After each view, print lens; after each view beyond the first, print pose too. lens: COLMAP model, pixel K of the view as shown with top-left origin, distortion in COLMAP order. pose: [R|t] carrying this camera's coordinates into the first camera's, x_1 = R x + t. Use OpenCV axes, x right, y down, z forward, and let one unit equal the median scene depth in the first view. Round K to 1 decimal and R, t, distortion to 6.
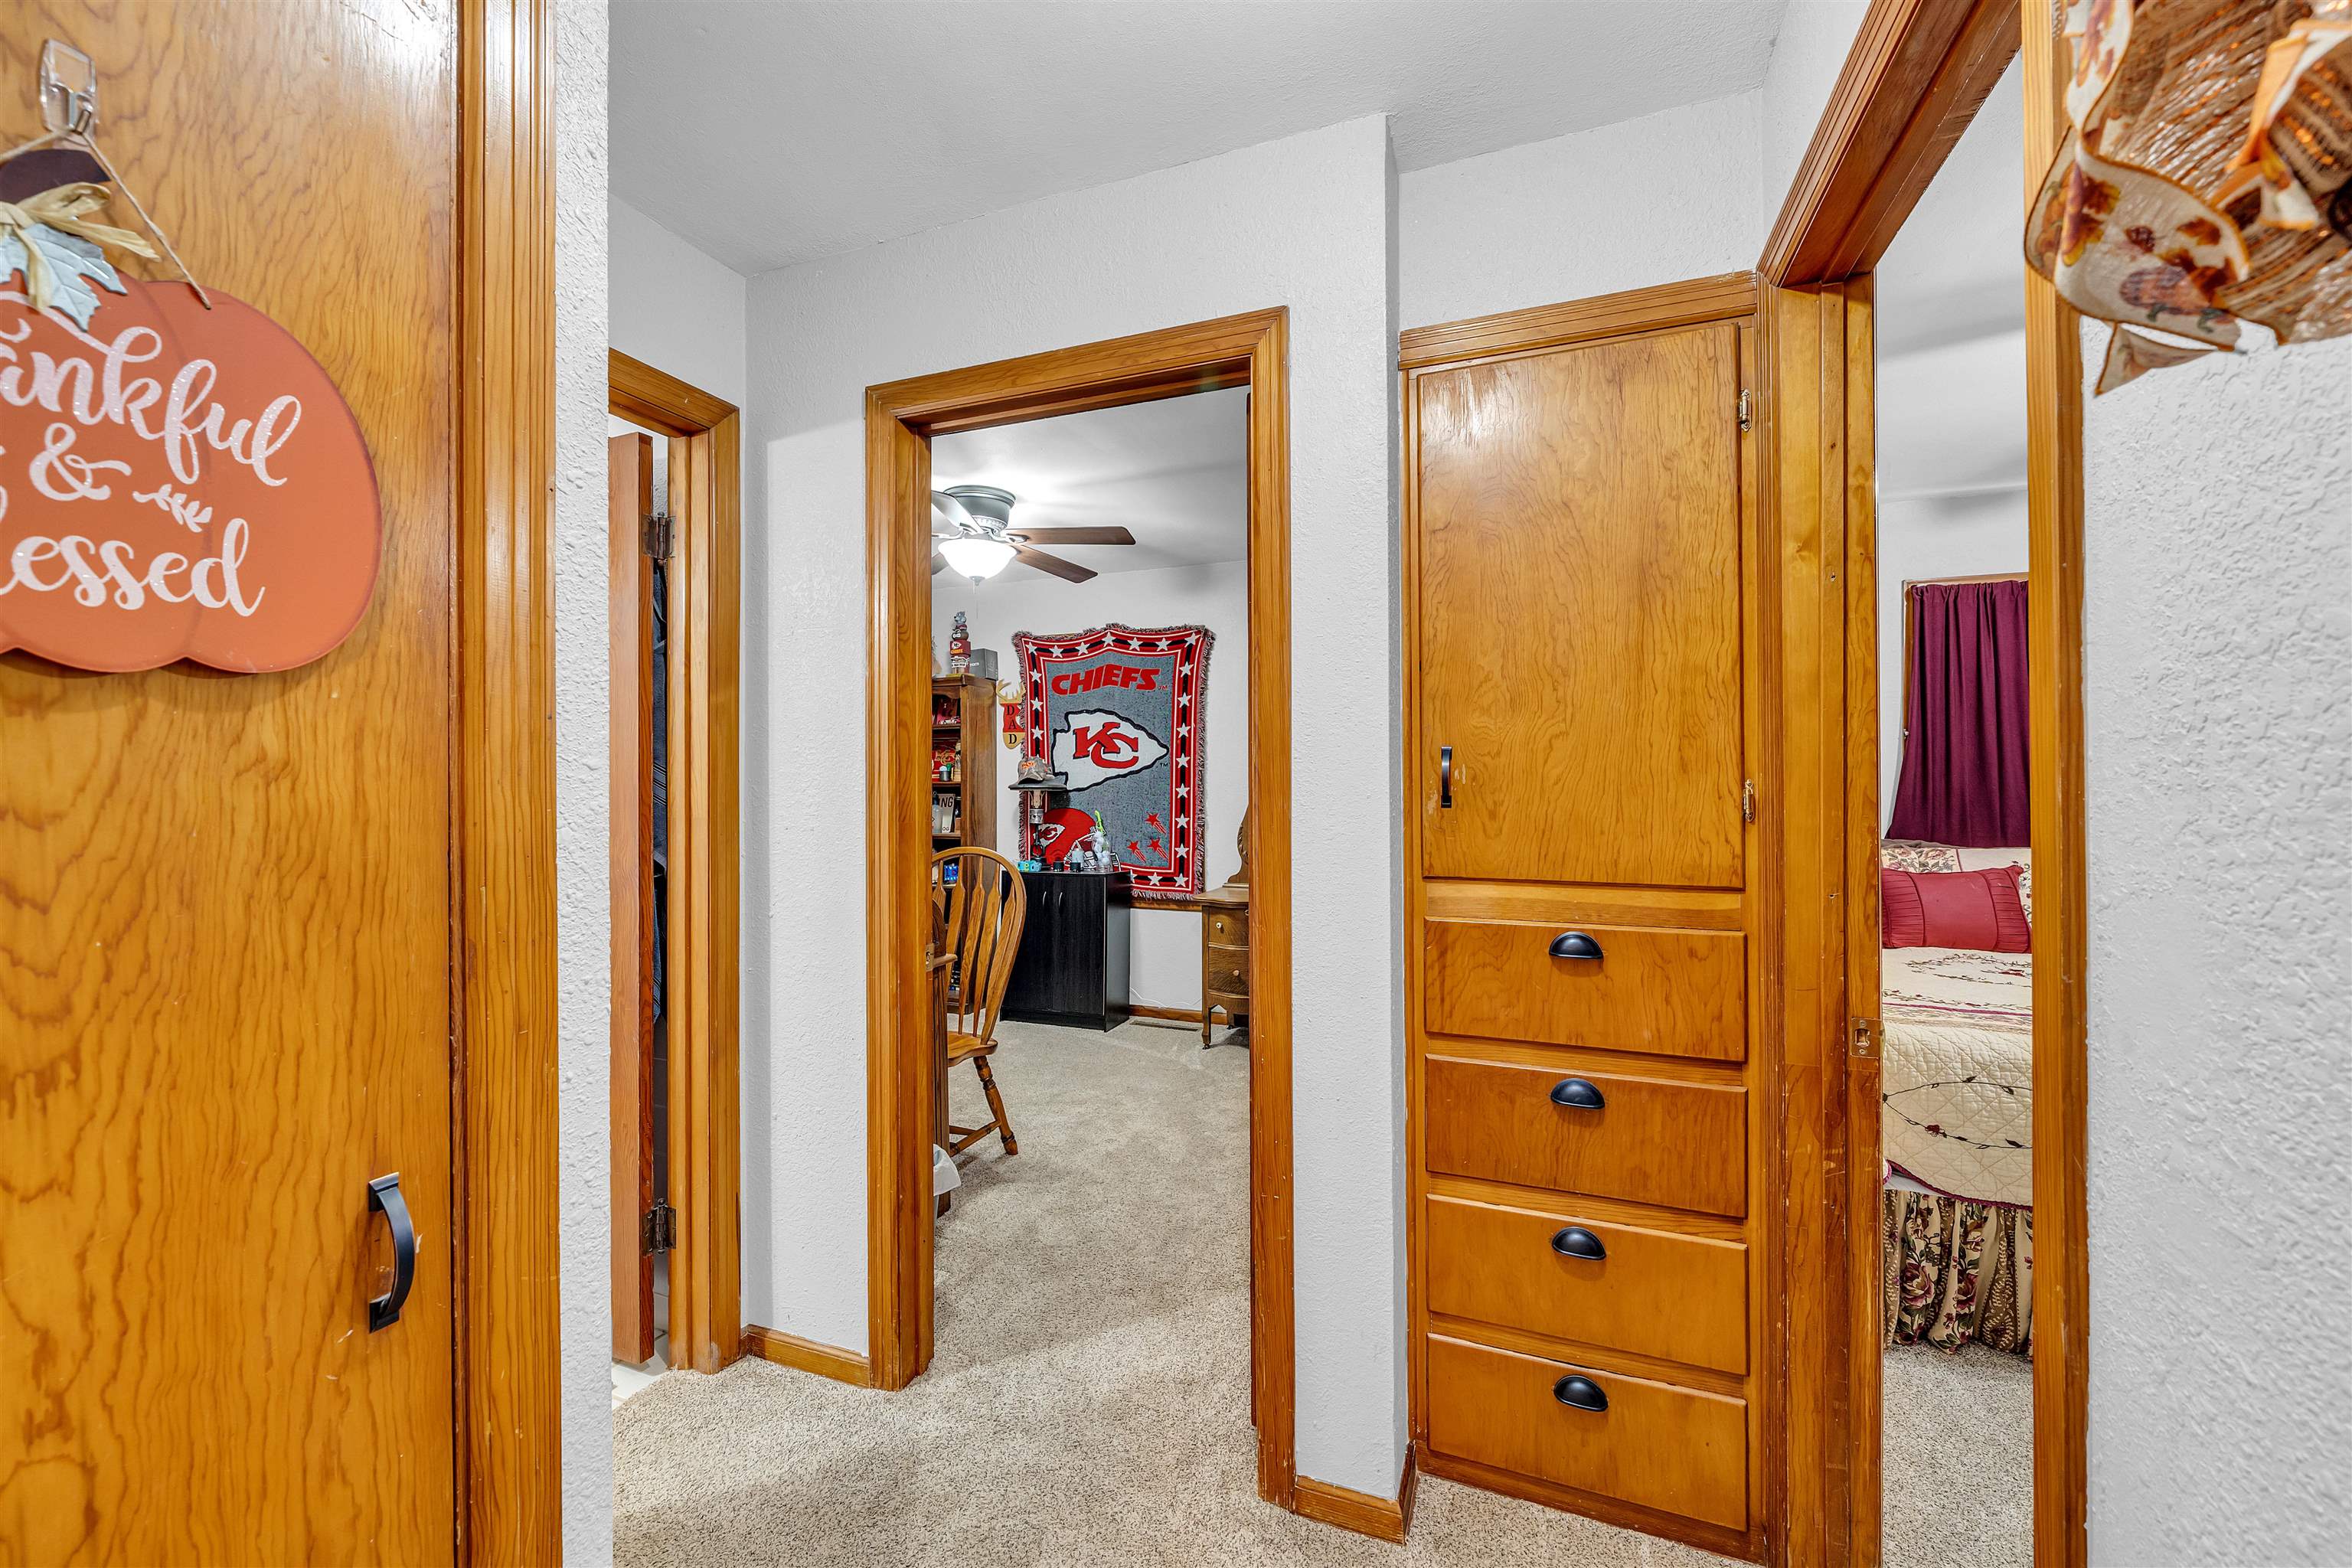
lens RADIAL K [[952.8, 0, 1171.8], [0, 952.8, 793.7], [0, 0, 1]] dist [-0.011583, -0.000018]
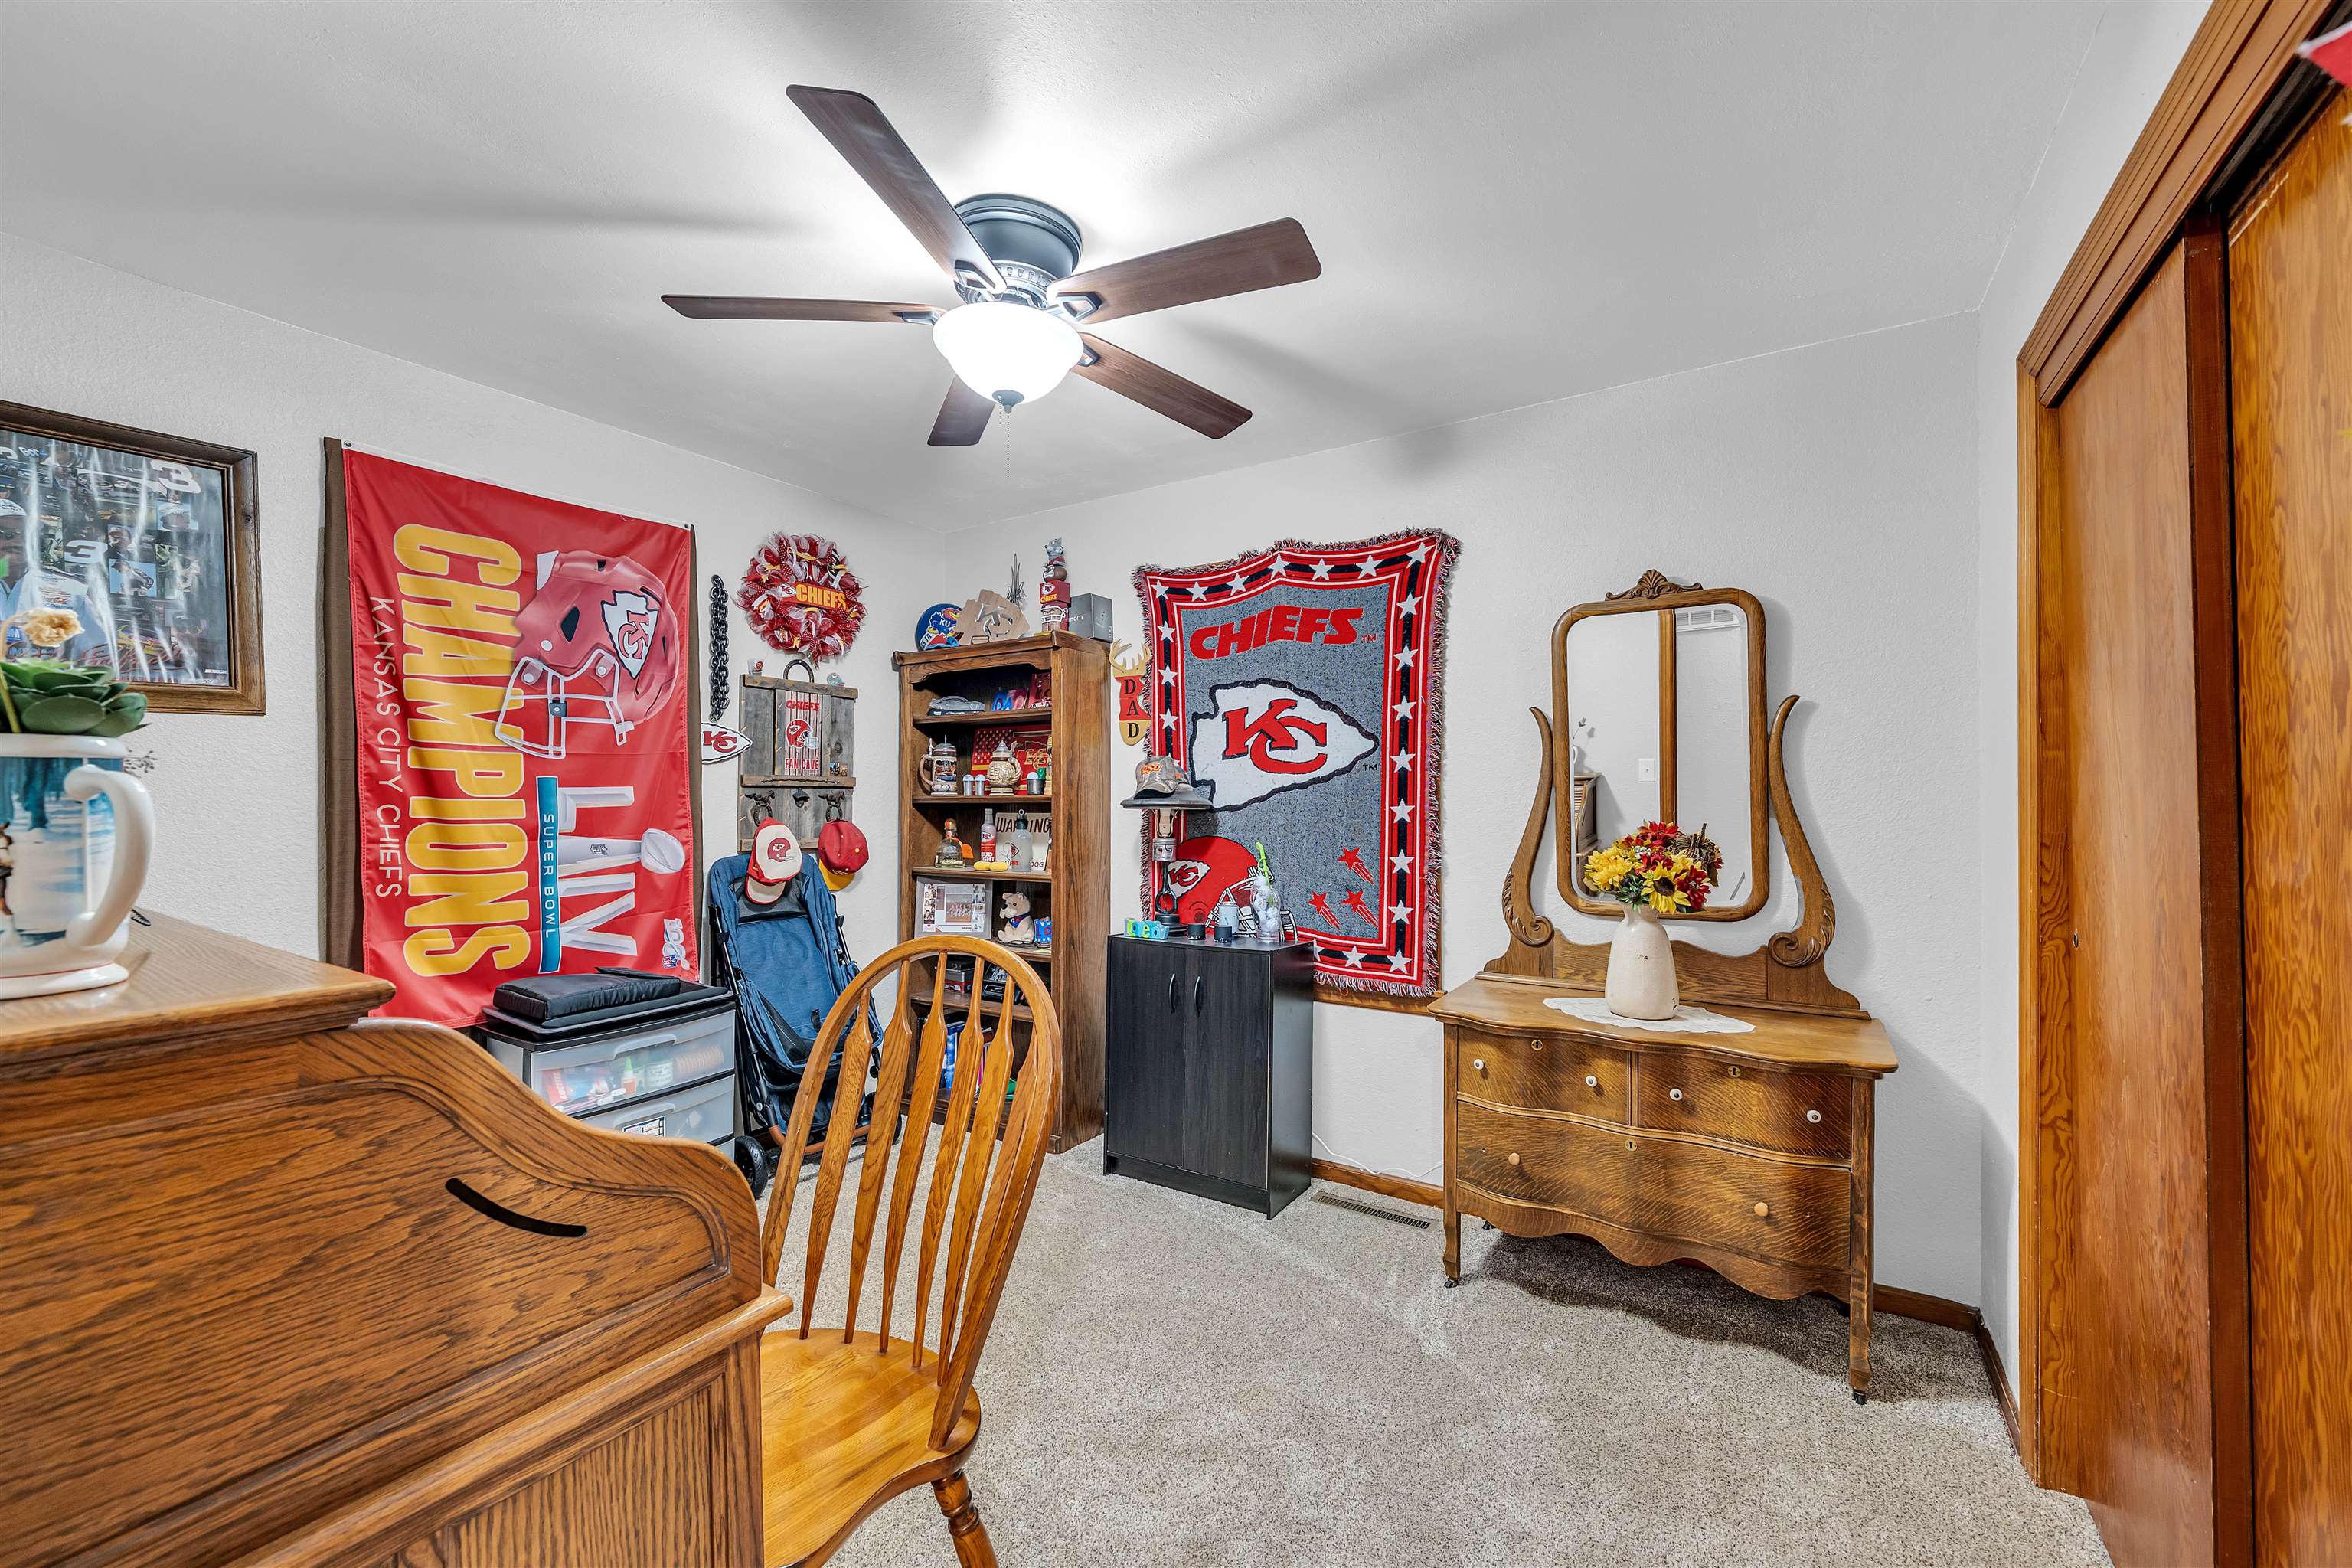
lens RADIAL K [[952.8, 0, 1171.8], [0, 952.8, 793.7], [0, 0, 1]] dist [-0.011583, -0.000018]
pose [[0.981107, 0.001249, -0.193464, -0.014375], [-0.004110, 0.999888, -0.014386, -0.004500], [0.193424, 0.014909, 0.981002, 0.379789]]
